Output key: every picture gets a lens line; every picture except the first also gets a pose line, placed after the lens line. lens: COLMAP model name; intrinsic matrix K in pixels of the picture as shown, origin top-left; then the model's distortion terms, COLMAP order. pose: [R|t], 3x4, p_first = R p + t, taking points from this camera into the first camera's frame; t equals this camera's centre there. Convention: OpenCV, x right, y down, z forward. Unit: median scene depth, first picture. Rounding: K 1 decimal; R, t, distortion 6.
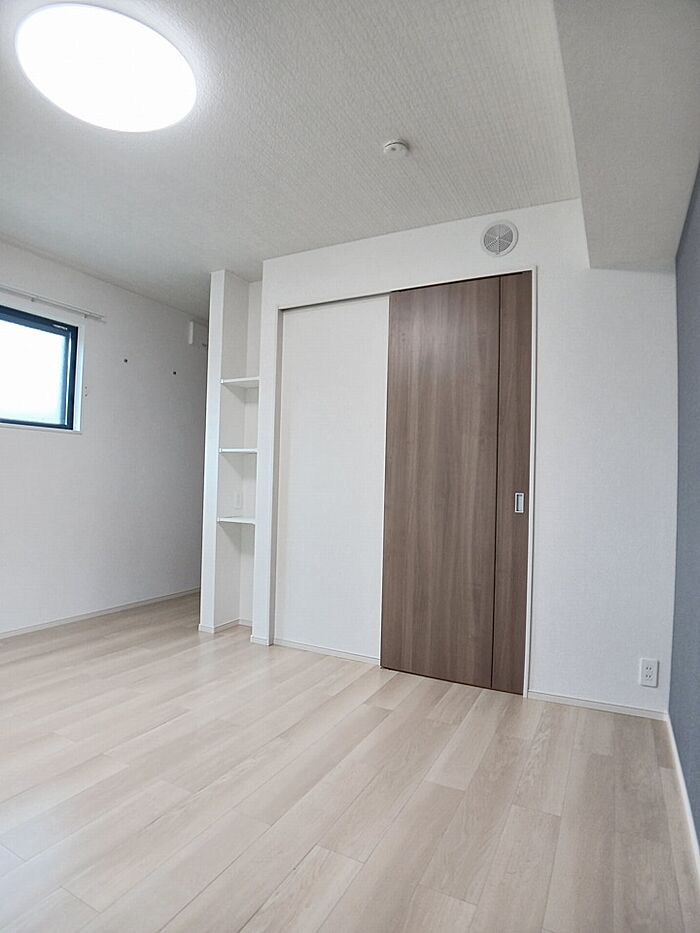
lens RADIAL K [[519.9, 0, 350.0], [0, 519.9, 466.5], [0, 0, 1]] dist [-0.079307, 0.002239]
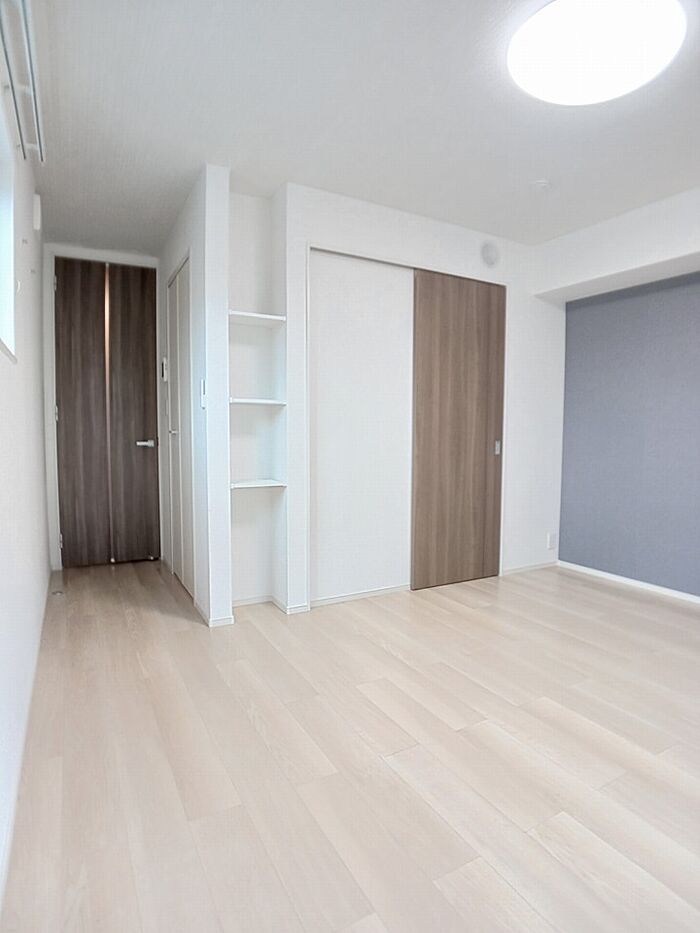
lens RADIAL K [[508.5, 0, 372.7], [0, 508.5, 464.6], [0, 0, 1]] dist [-0.079755, 0.000047]
pose [[0.544600, -0.075113, 0.835326, -1.029227], [-0.018347, 0.994676, 0.101404, -0.020739], [-0.838496, -0.070550, 0.540322, 0.498739]]
